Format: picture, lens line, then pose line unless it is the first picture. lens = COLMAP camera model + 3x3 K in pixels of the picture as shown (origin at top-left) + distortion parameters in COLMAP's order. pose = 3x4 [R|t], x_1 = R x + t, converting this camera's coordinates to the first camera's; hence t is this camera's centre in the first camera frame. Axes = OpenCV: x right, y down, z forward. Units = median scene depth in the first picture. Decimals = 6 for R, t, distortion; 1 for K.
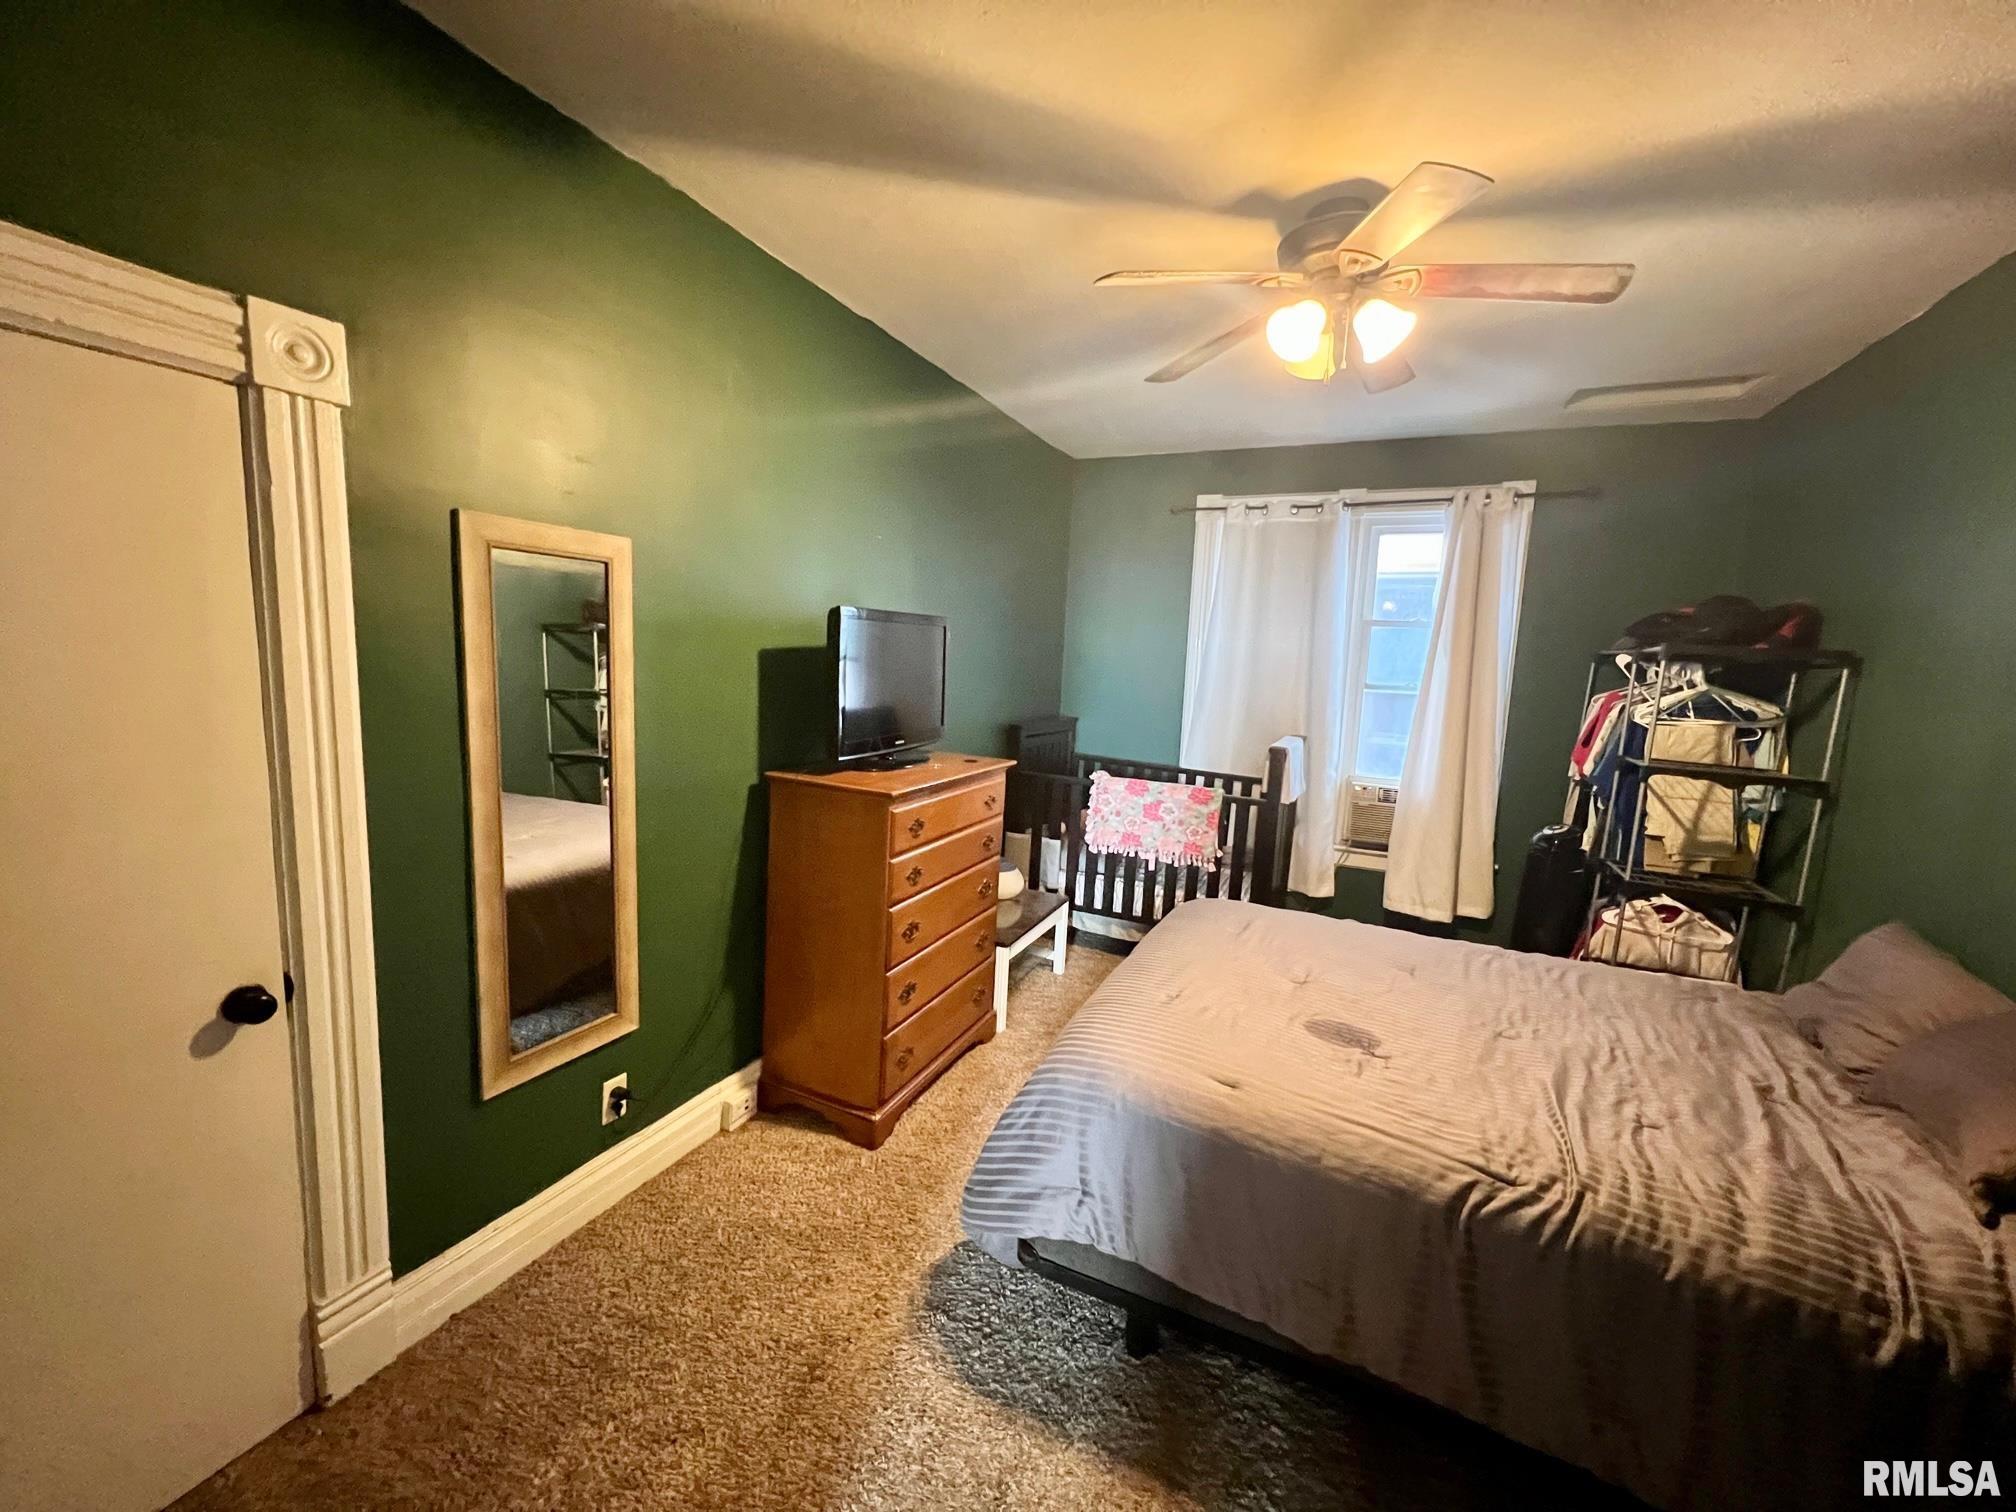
lens RADIAL K [[805.7, 0, 1006.3], [0, 805.7, 759.1], [0, 0, 1]] dist [-0.002486, 0.001080]
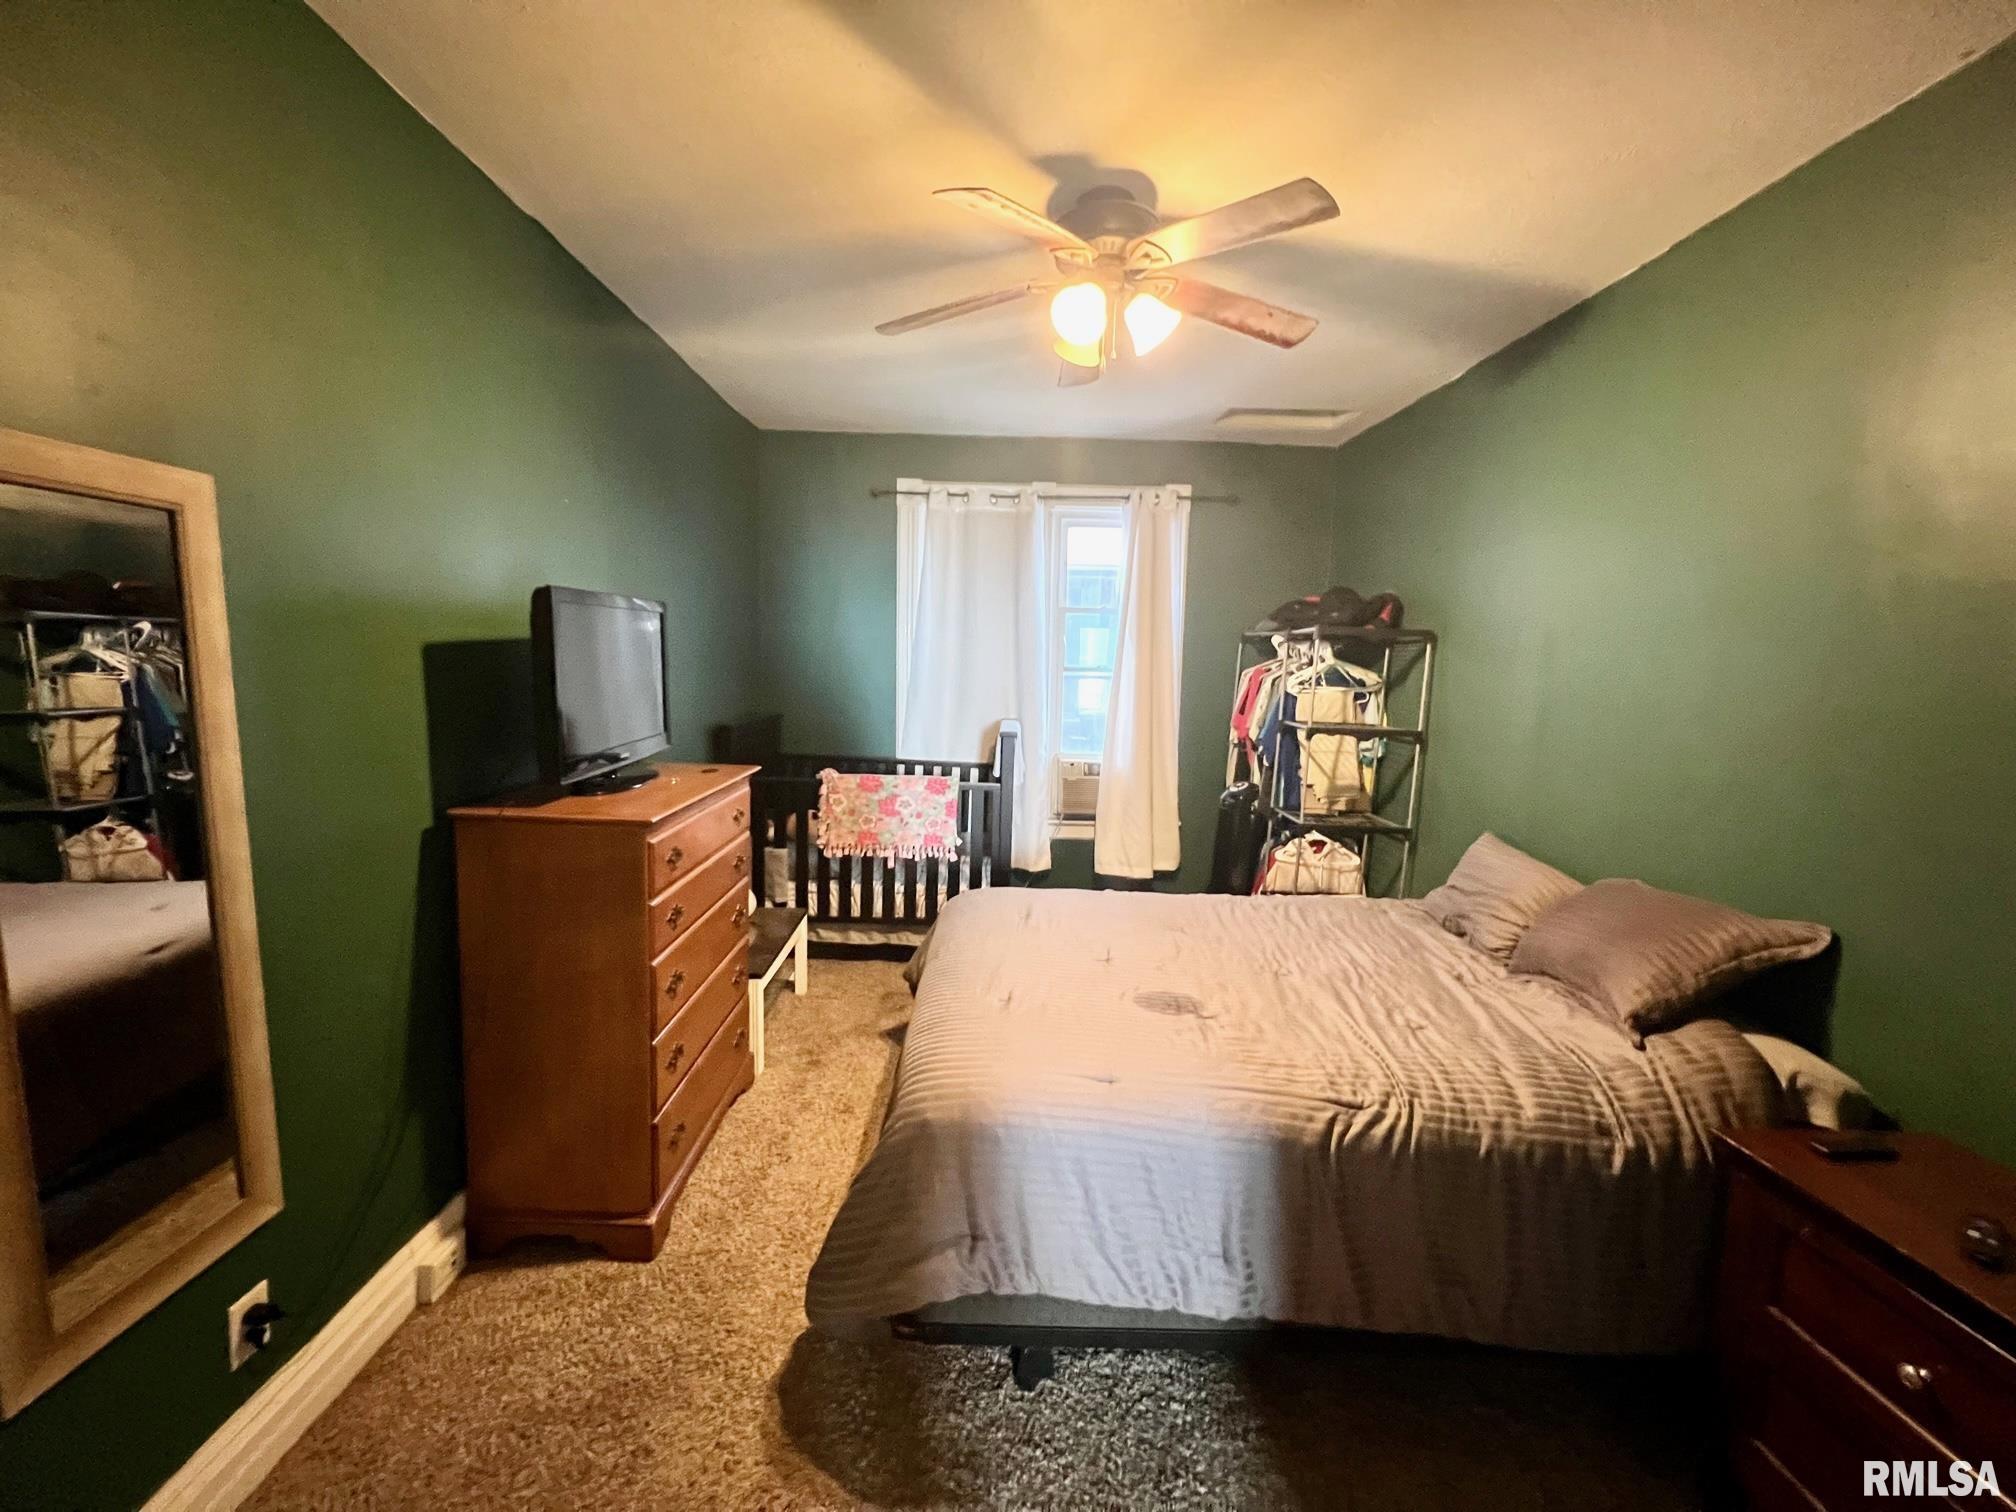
lens RADIAL K [[805.7, 0, 1005.8], [0, 805.7, 757.5], [0, 0, 1]] dist [-0.002486, 0.001080]
pose [[0.900917, -0.077418, 0.427031, -0.150915], [0.072656, 0.996979, 0.027462, -0.014772], [-0.427867, 0.006286, 0.903820, 0.114914]]
